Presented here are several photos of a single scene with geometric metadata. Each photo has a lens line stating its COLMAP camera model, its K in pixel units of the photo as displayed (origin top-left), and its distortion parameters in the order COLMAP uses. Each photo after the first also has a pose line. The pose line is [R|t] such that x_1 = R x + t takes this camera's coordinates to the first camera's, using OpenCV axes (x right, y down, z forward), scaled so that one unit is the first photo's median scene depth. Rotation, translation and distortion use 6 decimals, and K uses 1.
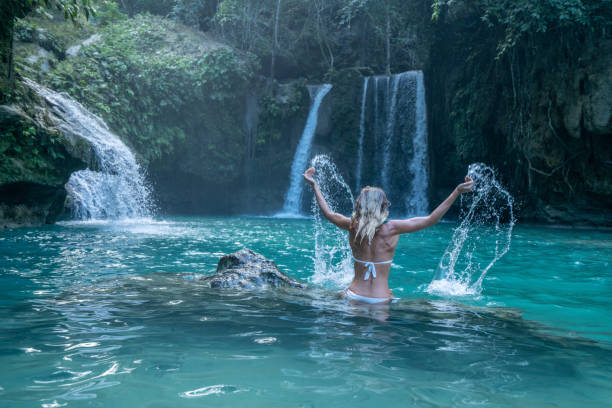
lens RADIAL K [[549.1, 0, 305.2], [0, 549.1, 200.2], [0, 0, 1]] dist [0.099662, 0.005710]
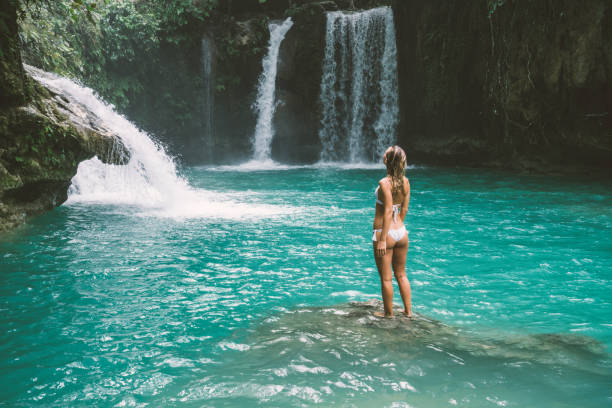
lens RADIAL K [[604.6, 0, 303.6], [0, 604.6, 202.7], [0, 0, 1]] dist [0.120662, 0.000000]
pose [[0.993289, -0.041546, 0.107938, -0.084272], [0.027105, 0.990883, 0.131968, -0.064715], [-0.112437, -0.128156, 0.985360, -0.064565]]
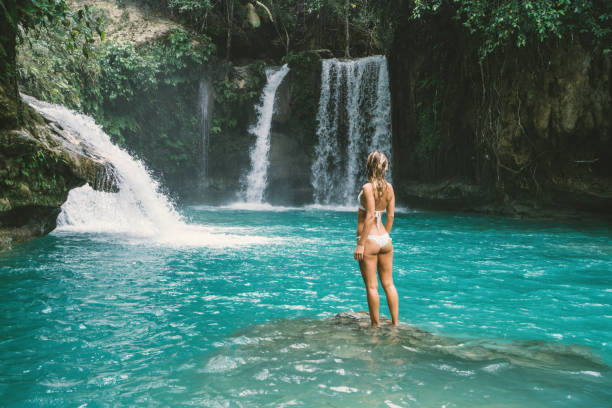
lens RADIAL K [[604.6, 0, 302.7], [0, 604.6, 204.0], [0, 0, 1]] dist [0.120662, 0.000000]
pose [[0.993043, -0.012444, 0.117093, -0.080552], [0.006417, 0.998642, 0.051710, -0.045268], [-0.117578, -0.050598, 0.991774, -0.065079]]
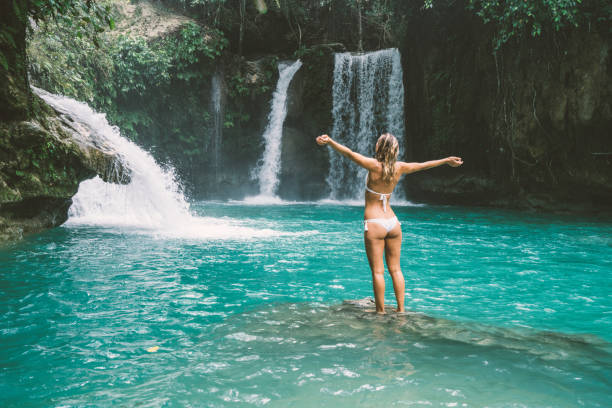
lens RADIAL K [[604.6, 0, 303.4], [0, 604.6, 202.8], [0, 0, 1]] dist [0.120662, 0.000000]
pose [[0.995409, -0.014875, 0.094548, -0.075855], [0.009766, 0.998479, 0.054269, -0.039294], [-0.095212, -0.053097, 0.994040, -0.060993]]
